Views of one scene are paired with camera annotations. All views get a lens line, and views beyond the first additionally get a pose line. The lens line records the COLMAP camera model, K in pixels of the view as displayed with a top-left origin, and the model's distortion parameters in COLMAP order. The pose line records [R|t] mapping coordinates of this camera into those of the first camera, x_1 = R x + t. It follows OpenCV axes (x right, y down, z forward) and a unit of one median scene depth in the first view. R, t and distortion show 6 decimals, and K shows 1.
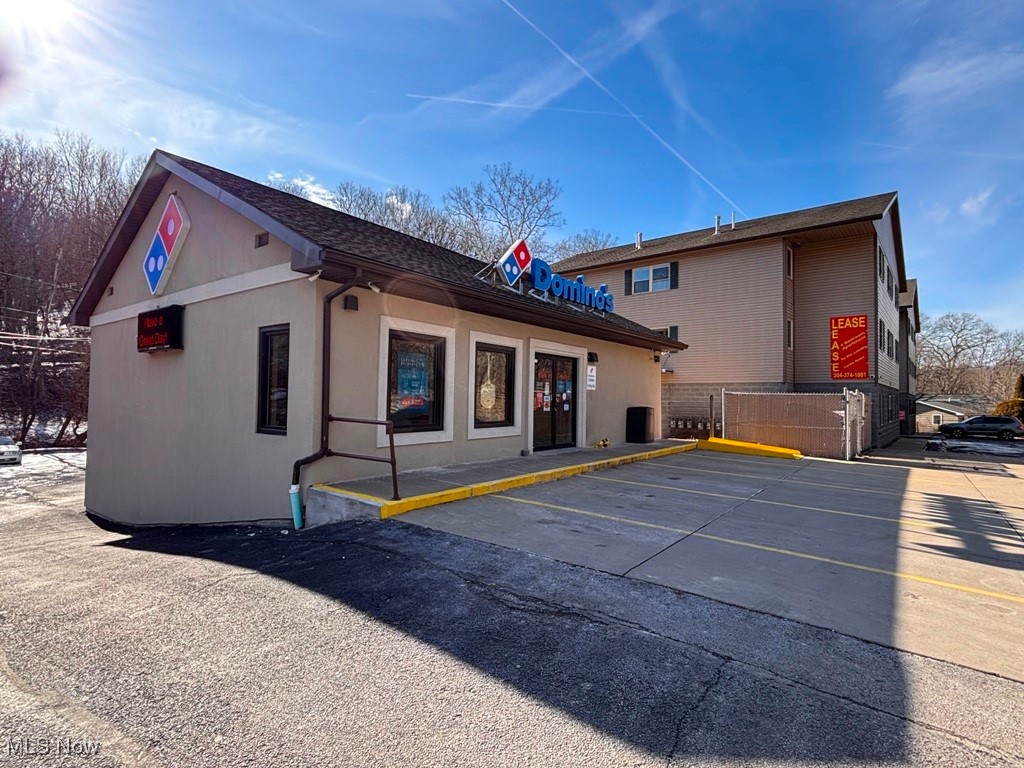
lens RADIAL K [[526.2, 0, 512.9], [0, 526.2, 382.6], [0, 0, 1]] dist [0.002549, -0.002058]
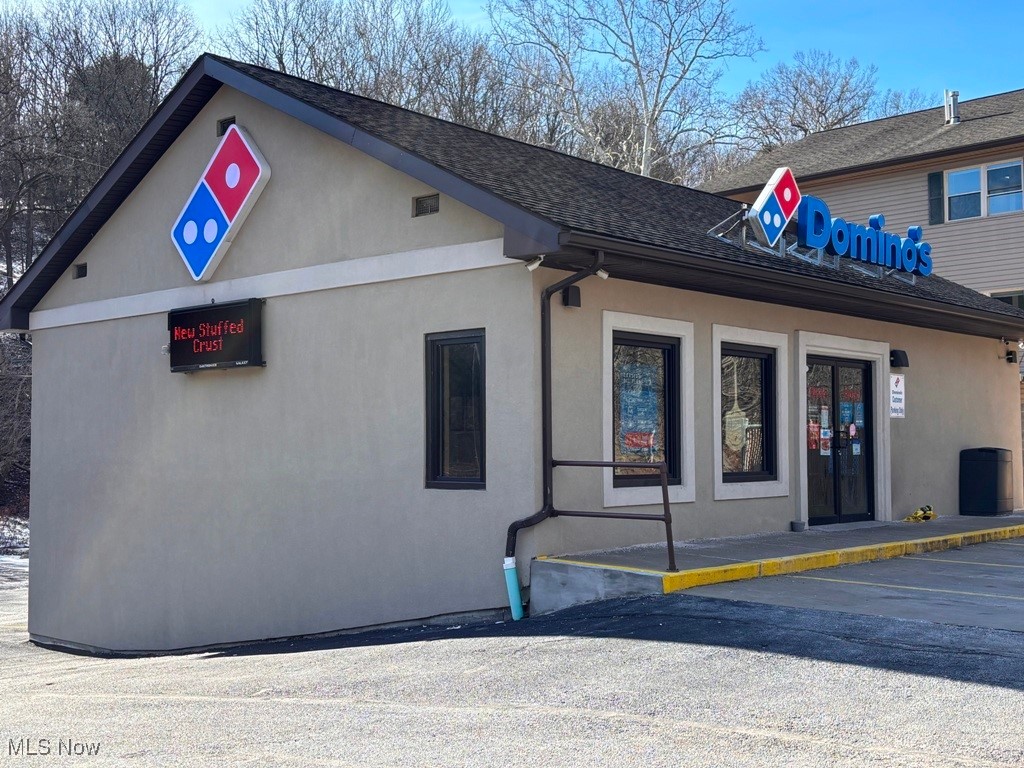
lens RADIAL K [[1244.6, 0, 503.4], [0, 1244.6, 386.6], [0, 0, 1]] dist [0.047705, 0.000000]
pose [[0.995273, -0.023791, -0.094158, -0.177991], [0.021812, 0.999520, -0.021994, 0.001582], [0.094636, 0.019836, 0.995314, -0.449444]]
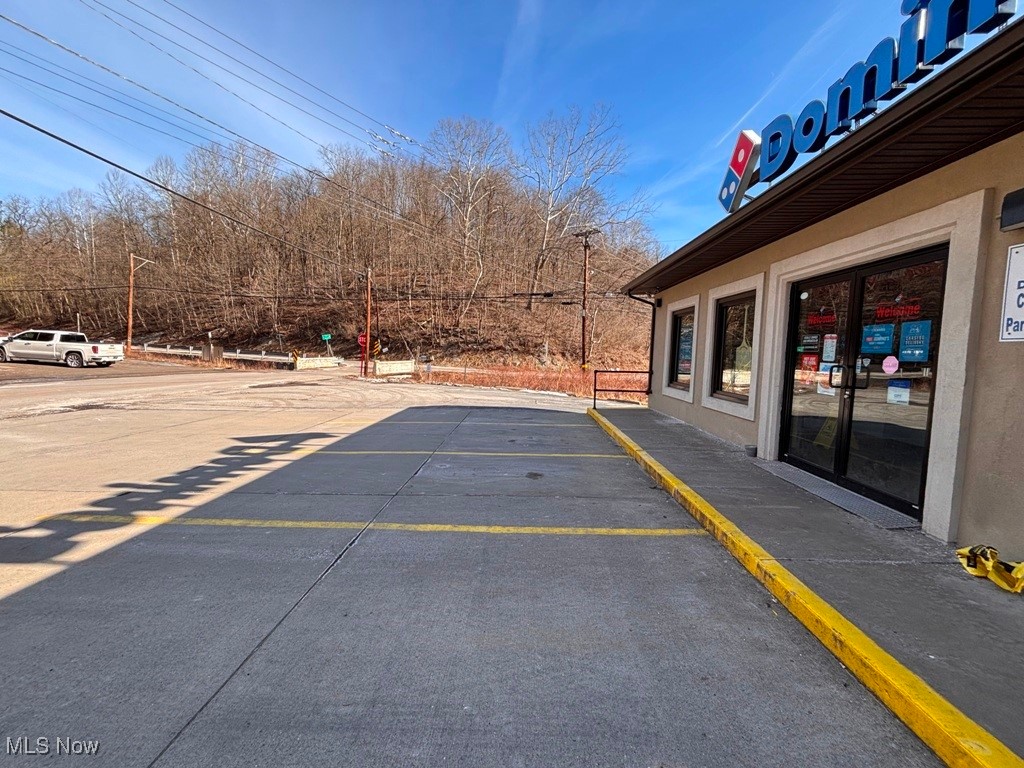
lens RADIAL K [[412.8, 0, 507.3], [0, 412.8, 384.3], [0, 0, 1]] dist [0.001839, 0.001111]
pose [[-0.827682, 0.008299, -0.561136, 0.583865], [-0.020316, 0.998792, 0.044739, 0.038676], [0.560830, 0.048429, -0.826513, 1.311959]]
